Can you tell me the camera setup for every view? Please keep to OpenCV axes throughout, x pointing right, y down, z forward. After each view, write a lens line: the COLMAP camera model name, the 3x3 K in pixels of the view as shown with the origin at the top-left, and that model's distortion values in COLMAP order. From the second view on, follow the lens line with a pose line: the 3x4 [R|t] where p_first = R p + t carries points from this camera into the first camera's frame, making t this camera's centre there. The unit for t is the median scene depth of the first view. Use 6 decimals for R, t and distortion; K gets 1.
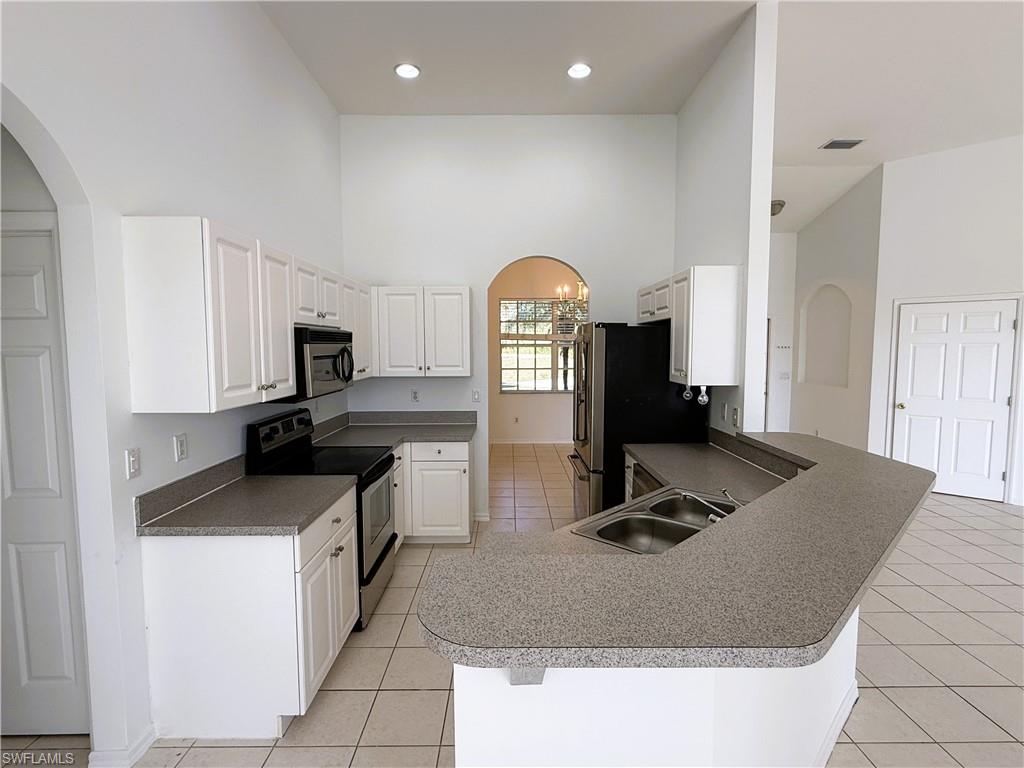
lens RADIAL K [[506.2, 0, 512.0], [0, 506.2, 384.0], [0, 0, 1]] dist [-0.000400, -0.000187]
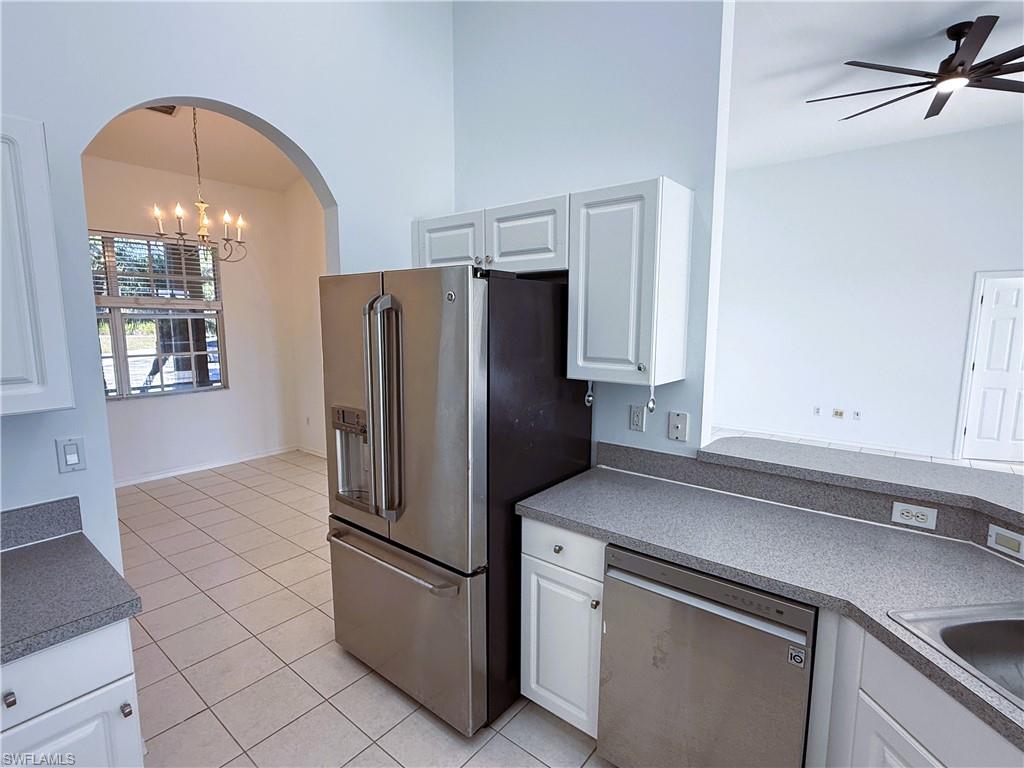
lens RADIAL K [[506.2, 0, 512.0], [0, 506.2, 384.0], [0, 0, 1]] dist [-0.000400, -0.000187]
pose [[0.636277, -0.096411, 0.765413, -0.176498], [0.054518, 0.995299, 0.080047, -0.048316], [-0.769532, -0.009203, 0.638542, 0.664314]]
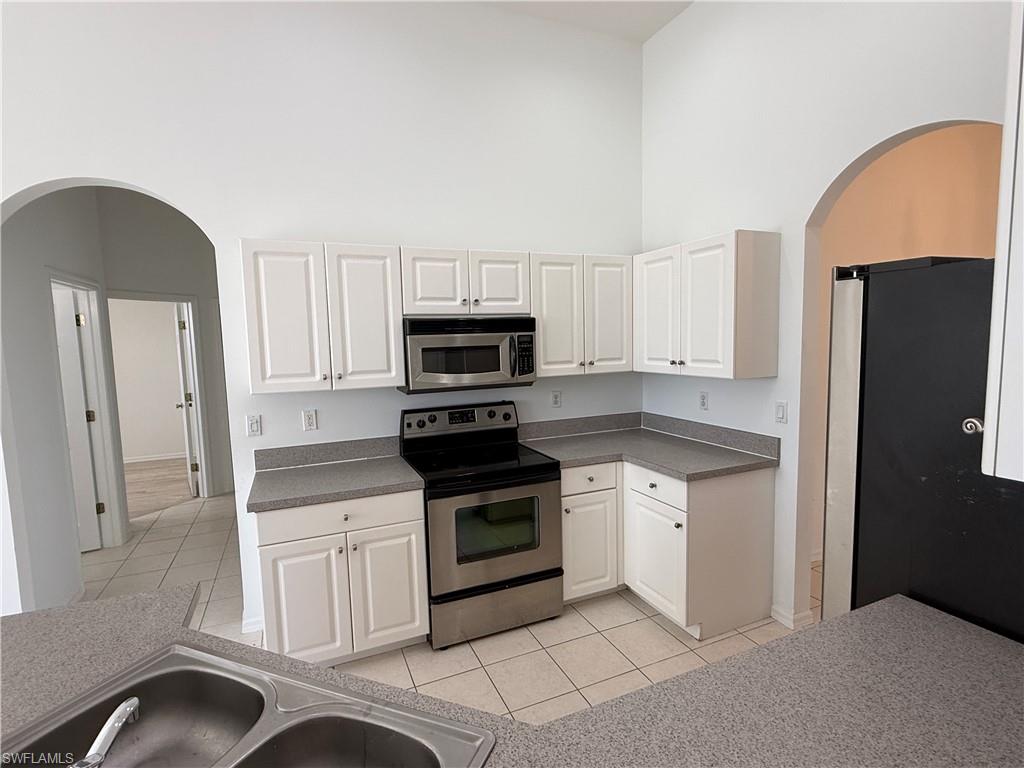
lens RADIAL K [[506.2, 0, 512.0], [0, 506.2, 384.0], [0, 0, 1]] dist [-0.000400, -0.000187]
pose [[0.390117, 0.077544, -0.917494, 0.434214], [-0.043755, 0.996883, 0.065649, -0.043523], [0.919725, 0.014534, 0.392294, 0.597428]]
